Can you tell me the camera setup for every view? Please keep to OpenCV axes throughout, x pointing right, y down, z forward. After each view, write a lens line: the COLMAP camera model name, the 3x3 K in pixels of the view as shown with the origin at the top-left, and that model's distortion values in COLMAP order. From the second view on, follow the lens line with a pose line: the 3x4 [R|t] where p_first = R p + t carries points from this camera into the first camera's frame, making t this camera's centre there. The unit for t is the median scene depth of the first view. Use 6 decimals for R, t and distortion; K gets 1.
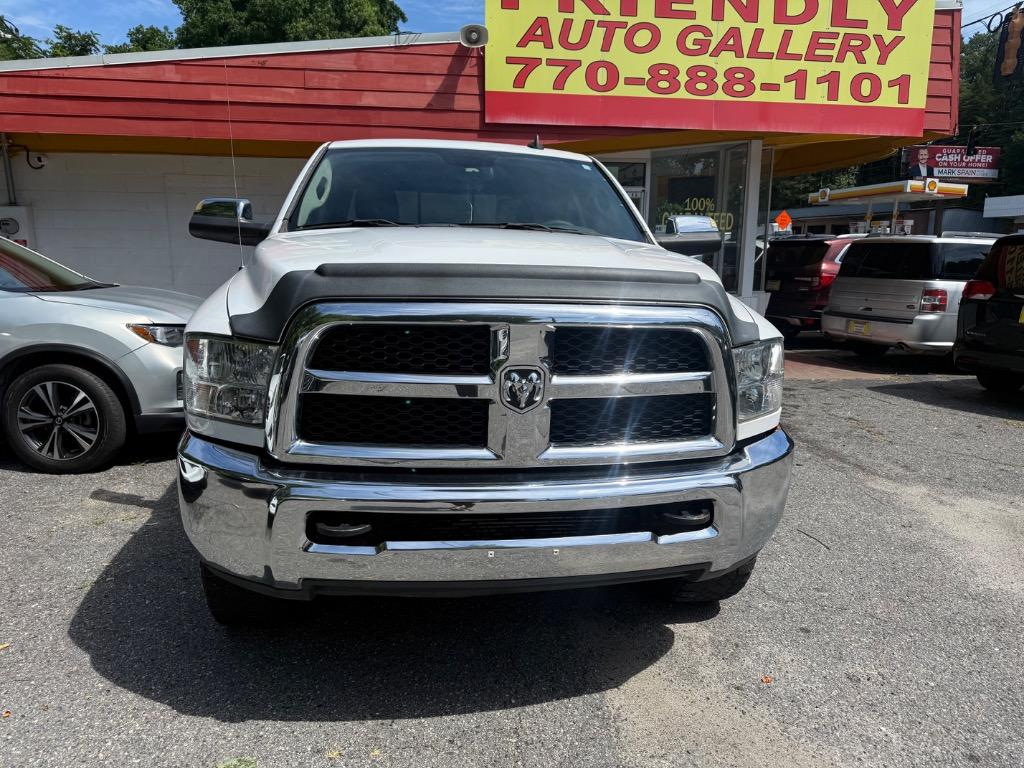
lens RADIAL K [[726.1, 0, 510.3], [0, 726.1, 385.3], [0, 0, 1]] dist [0.029814, -0.034885]
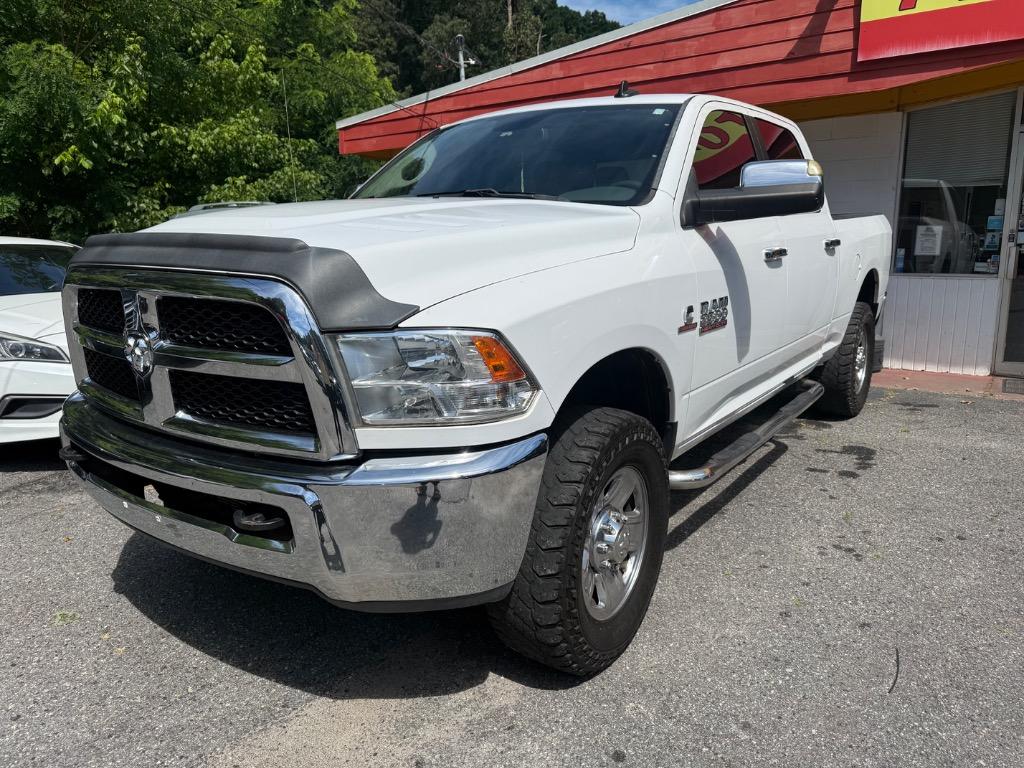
lens RADIAL K [[726.1, 0, 515.1], [0, 726.1, 375.0], [0, 0, 1]] dist [0.029814, -0.034885]
pose [[0.715404, 0.112298, -0.689628, 0.308557], [-0.103294, 0.993153, 0.054570, -0.020760], [0.691034, 0.032195, 0.722105, 0.168602]]
